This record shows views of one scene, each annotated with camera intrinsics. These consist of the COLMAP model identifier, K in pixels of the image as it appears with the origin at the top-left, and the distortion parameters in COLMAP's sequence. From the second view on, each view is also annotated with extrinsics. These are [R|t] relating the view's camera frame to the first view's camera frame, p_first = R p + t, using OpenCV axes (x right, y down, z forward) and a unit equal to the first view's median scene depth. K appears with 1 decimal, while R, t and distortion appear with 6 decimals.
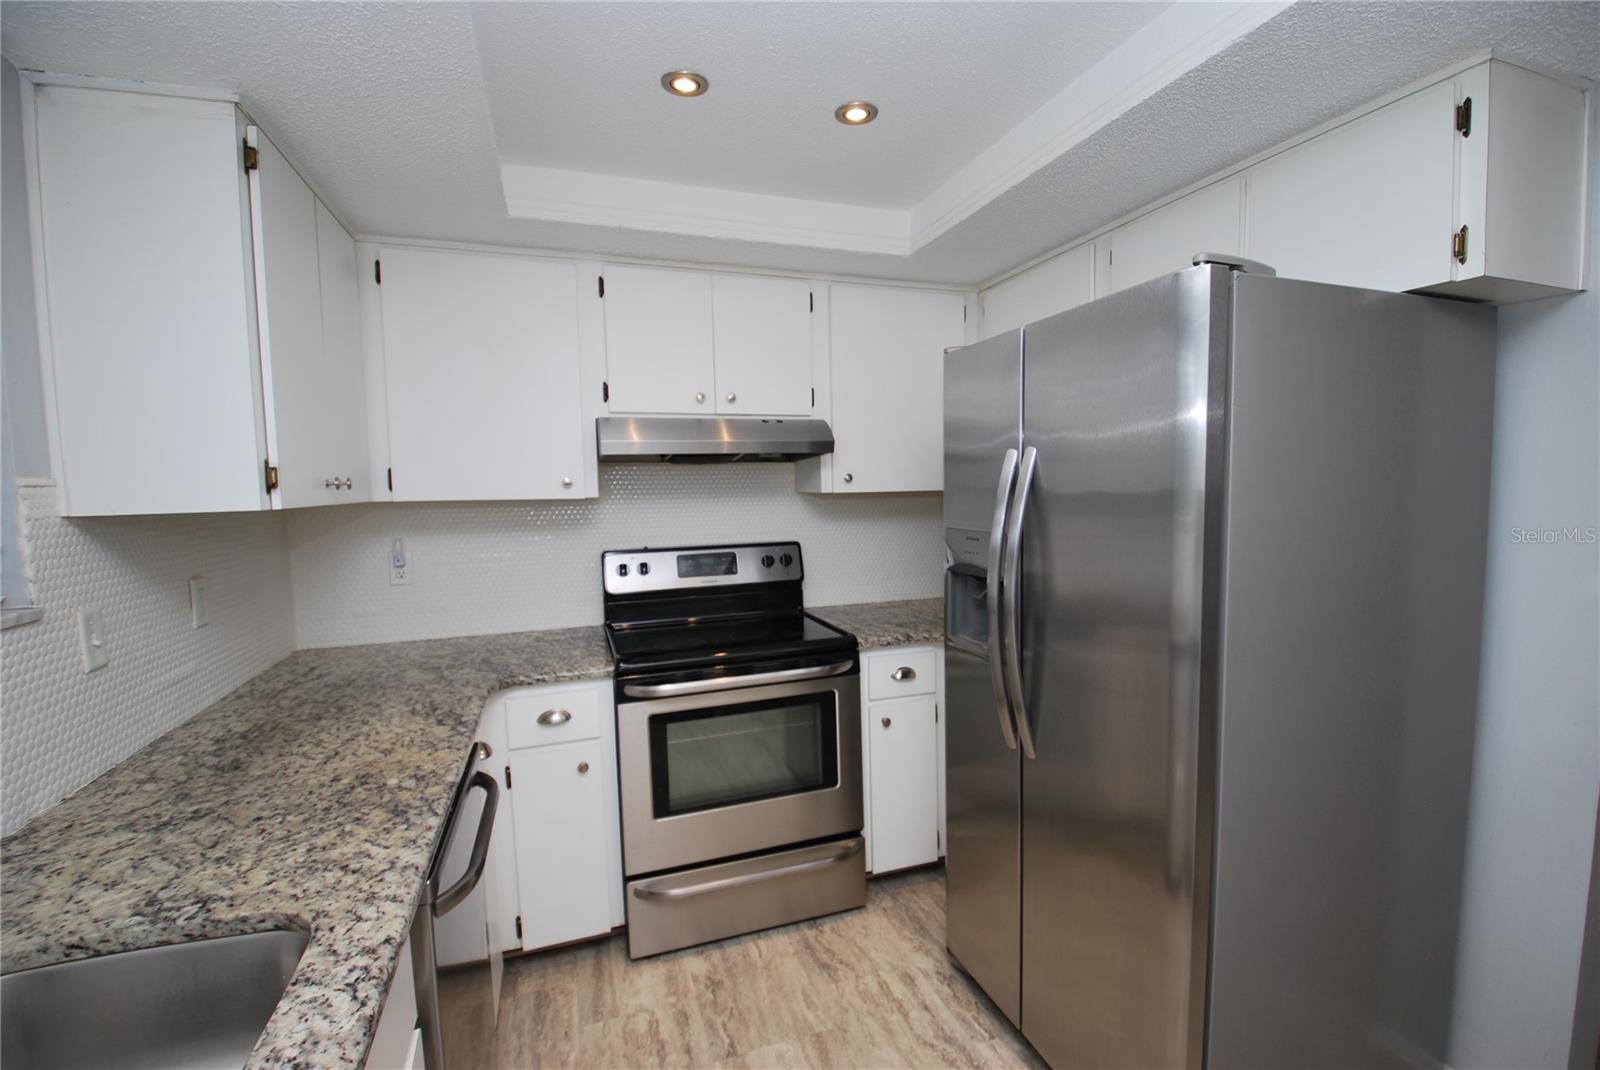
lens RADIAL K [[708.5, 0, 830.1], [0, 708.5, 538.2], [0, 0, 1]] dist [-0.011817, -0.012606]
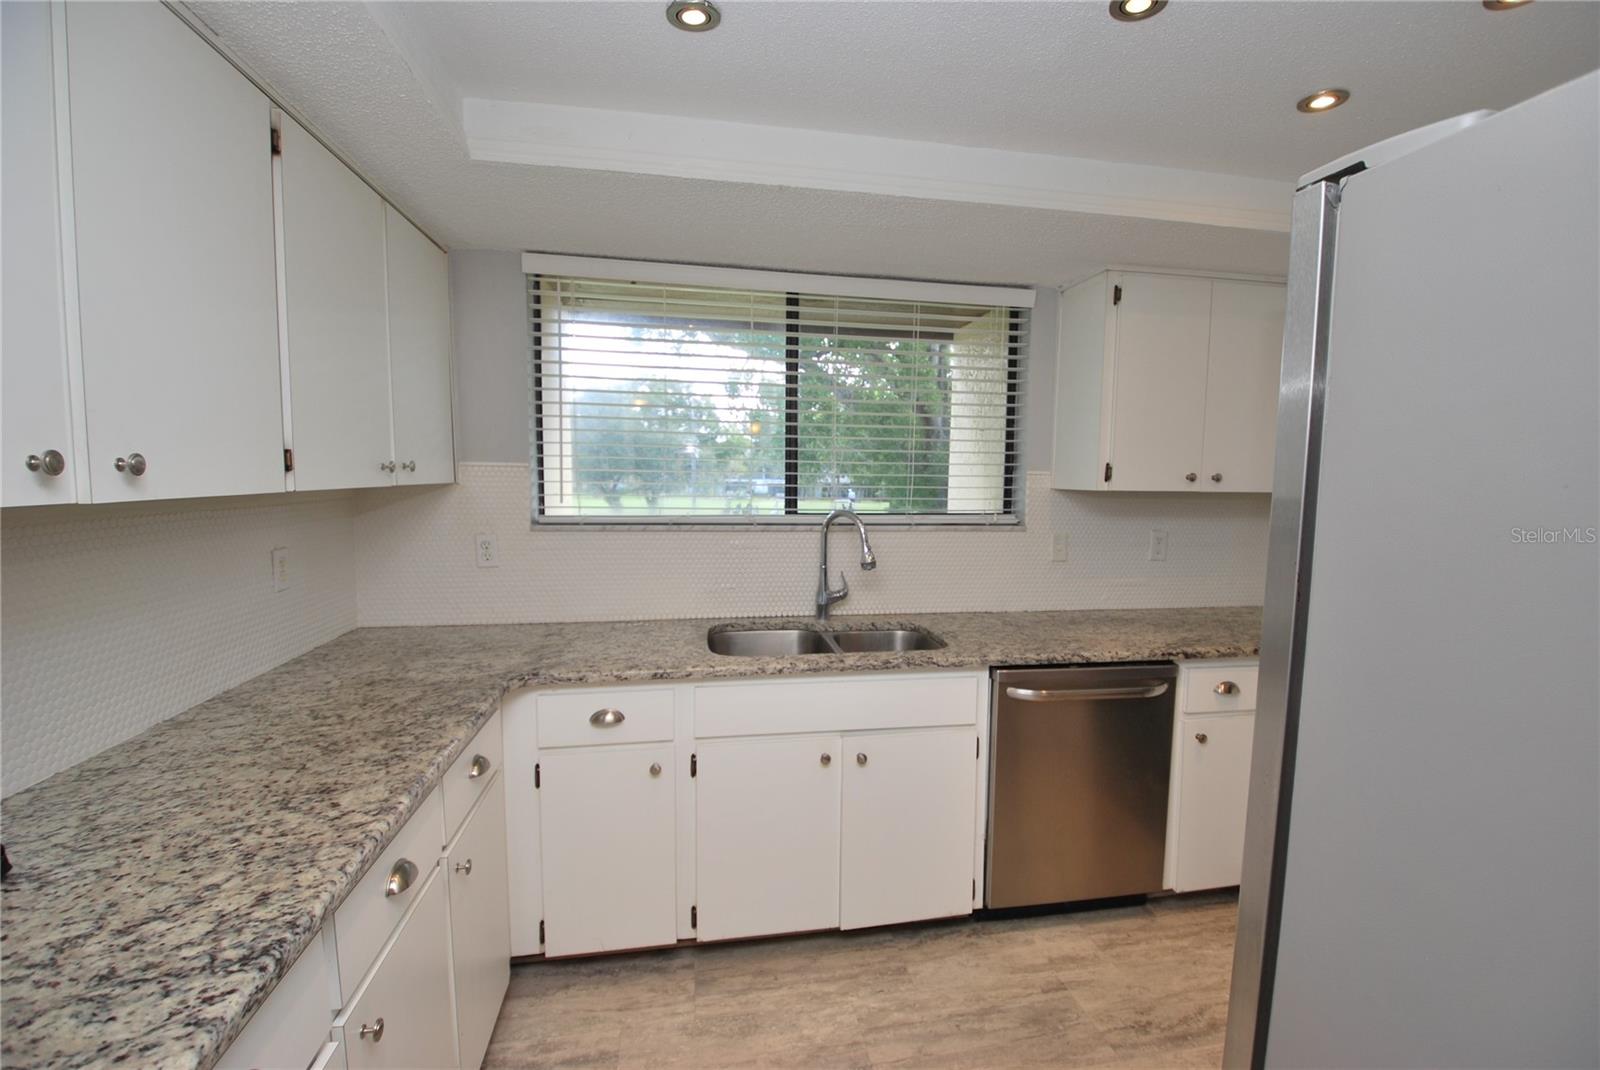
lens RADIAL K [[708.6, 0, 814.0], [0, 708.6, 537.4], [0, 0, 1]] dist [0.016506, -0.027895]
pose [[-0.178591, 0.105728, -0.978226, 1.164854], [-0.091335, 0.988136, 0.123474, -0.080315], [0.979675, 0.111397, -0.166815, 0.595097]]
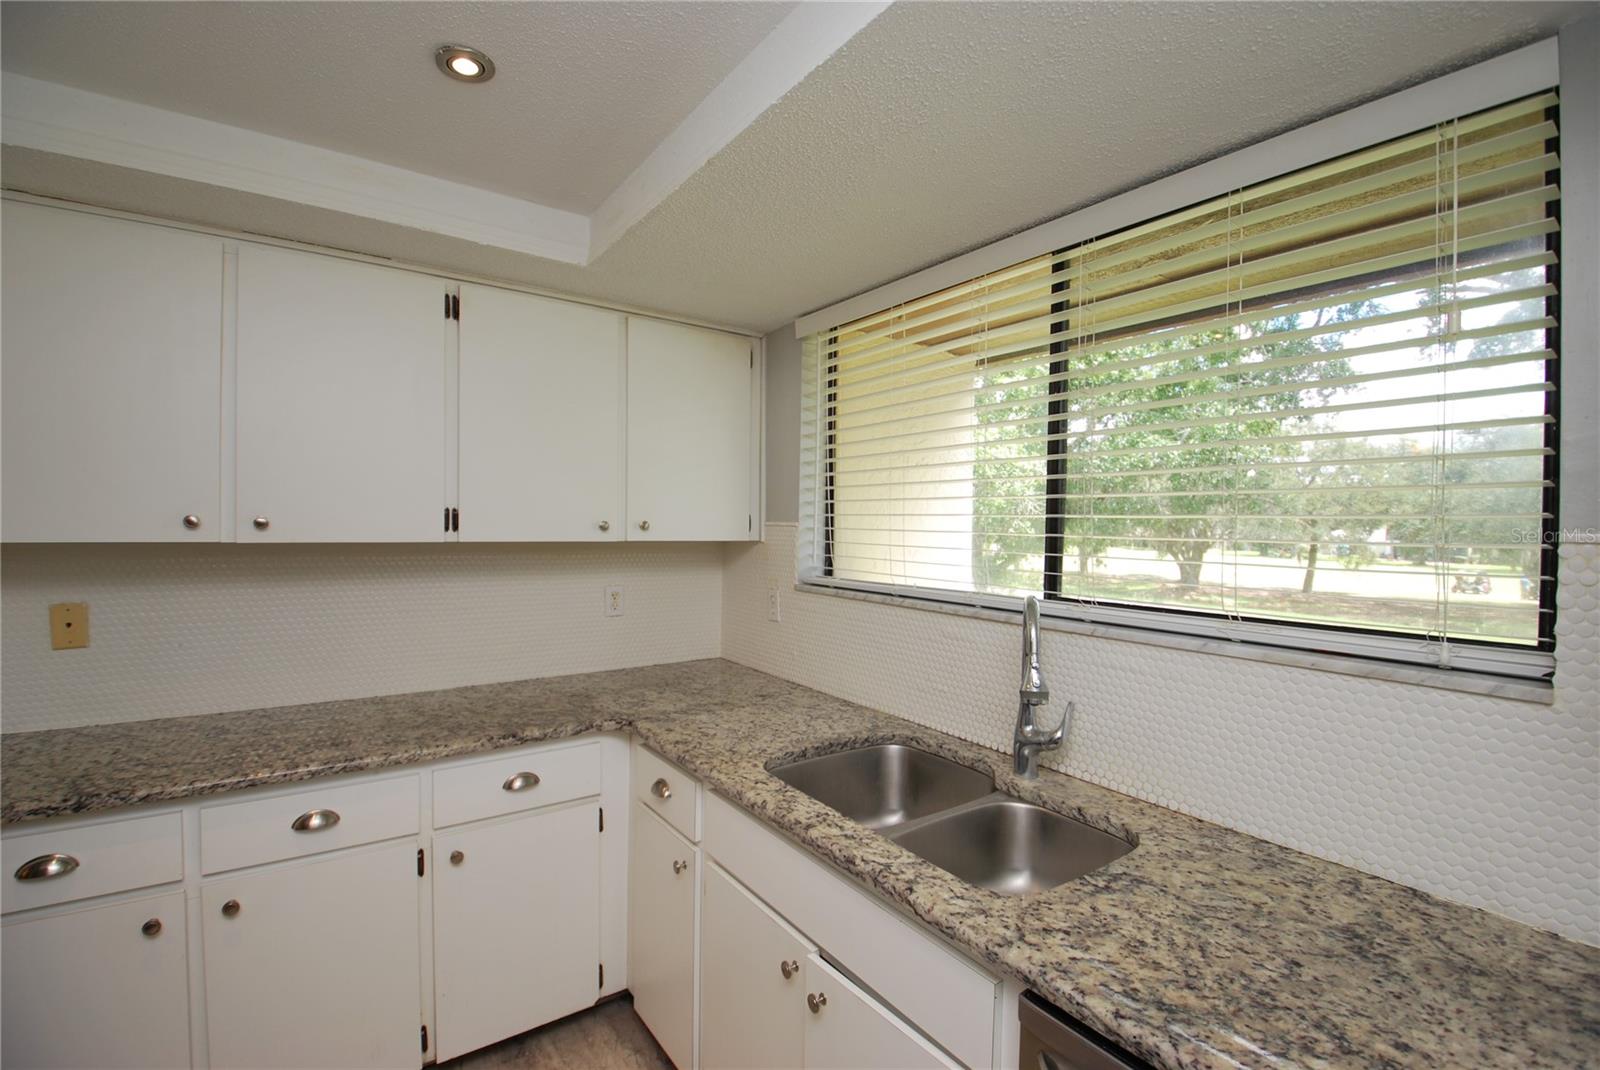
lens RADIAL K [[708.6, 0, 814.0], [0, 708.6, 537.4], [0, 0, 1]] dist [0.016506, -0.027895]
pose [[-0.963178, 0.009940, -0.268680, -0.068244], [-0.019134, 0.994249, 0.105375, -0.130514], [0.268182, 0.106635, -0.957448, 1.321748]]
